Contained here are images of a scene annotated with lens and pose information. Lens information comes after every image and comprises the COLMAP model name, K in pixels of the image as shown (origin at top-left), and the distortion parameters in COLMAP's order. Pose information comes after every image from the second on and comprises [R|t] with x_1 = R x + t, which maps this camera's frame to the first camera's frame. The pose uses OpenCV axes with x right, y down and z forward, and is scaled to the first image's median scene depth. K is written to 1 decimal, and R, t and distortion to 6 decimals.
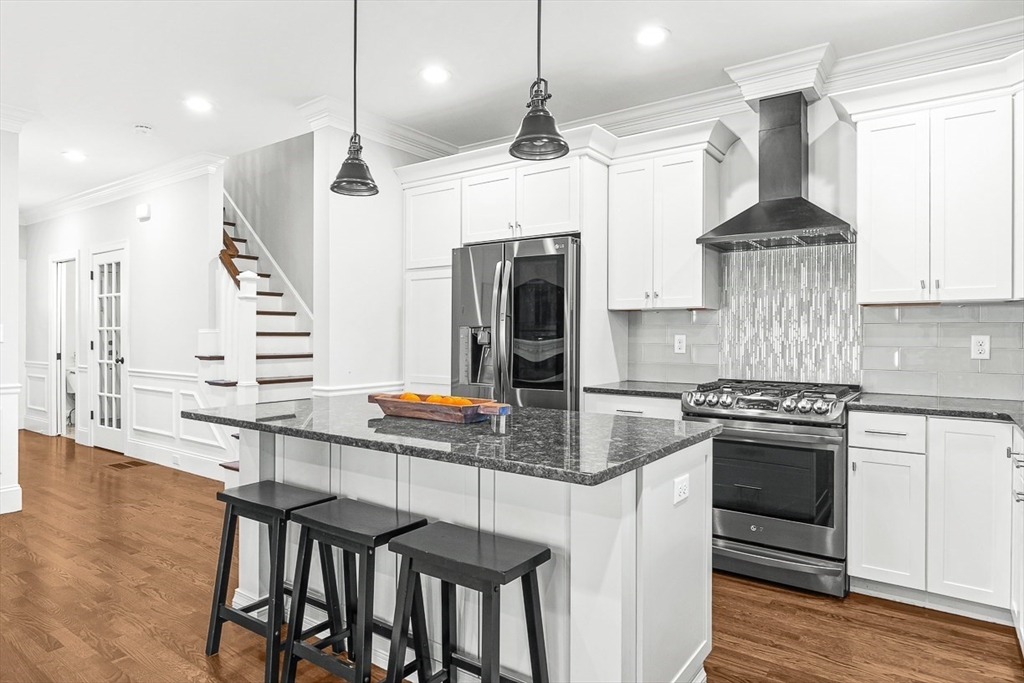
lens RADIAL K [[587.6, 0, 508.6], [0, 587.6, 334.4], [0, 0, 1]] dist [-0.018251, 0.000437]
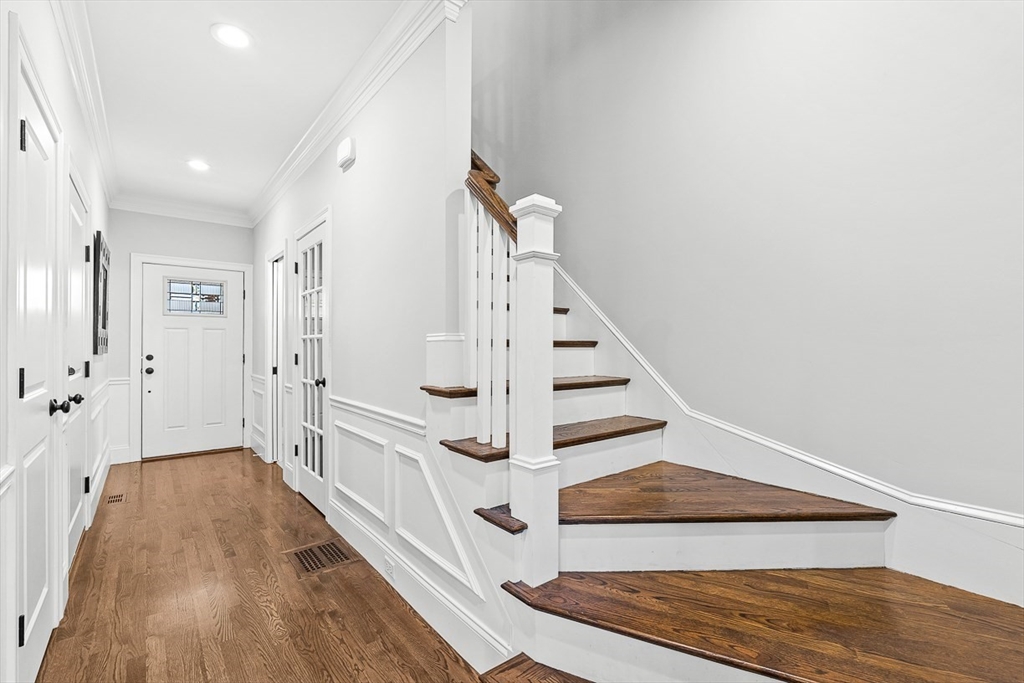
lens RADIAL K [[458.1, 0, 517.5], [0, 458.1, 343.8], [0, 0, 1]] dist [-0.003809, 0.001655]
pose [[0.961578, -0.001835, -0.274525, -0.295771], [0.000904, 0.999993, -0.003518, 0.000924], [0.274530, 0.003135, 0.961574, 0.546178]]
